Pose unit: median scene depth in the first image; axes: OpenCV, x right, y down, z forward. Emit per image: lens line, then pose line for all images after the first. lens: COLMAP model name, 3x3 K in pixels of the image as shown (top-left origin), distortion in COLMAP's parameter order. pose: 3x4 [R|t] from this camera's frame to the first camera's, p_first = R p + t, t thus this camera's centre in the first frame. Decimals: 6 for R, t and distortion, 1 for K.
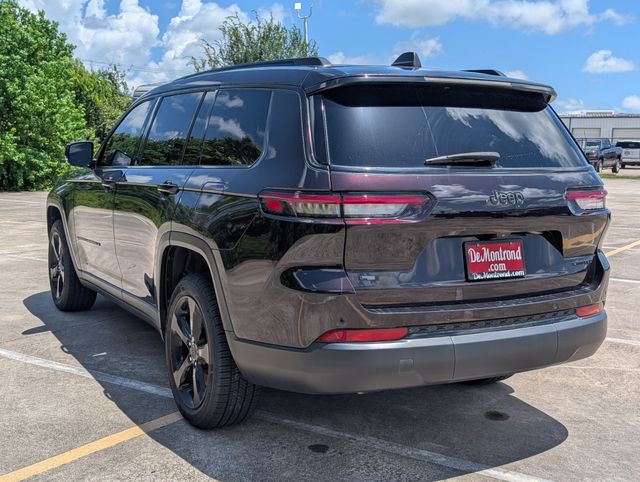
lens RADIAL K [[823.1, 0, 321.4], [0, 823.1, 242.4], [0, 0, 1]] dist [-0.015342, 0.000000]
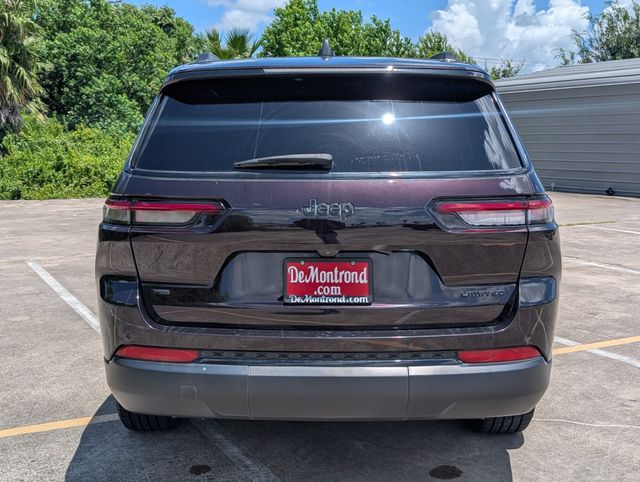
lens RADIAL K [[823.1, 0, 295.7], [0, 823.1, 219.5], [0, 0, 1]] dist [-0.015342, 0.000000]
pose [[0.859984, 0.030888, -0.509385, 0.603131], [-0.042762, 0.999018, -0.011616, -0.030495], [0.508526, 0.031771, 0.860460, 0.258275]]
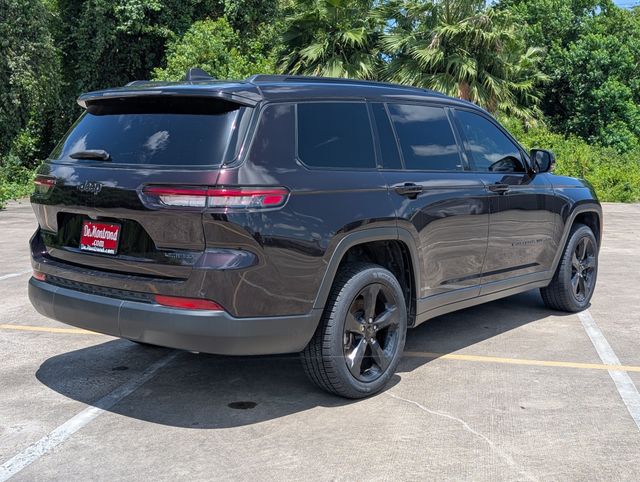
lens RADIAL K [[823.1, 0, 322.0], [0, 823.1, 239.0], [0, 0, 1]] dist [-0.015342, 0.000000]
pose [[0.373433, 0.097746, -0.922493, 1.455302], [-0.116599, 0.991492, 0.057857, -0.085139], [0.920300, 0.085956, 0.381653, 0.829356]]
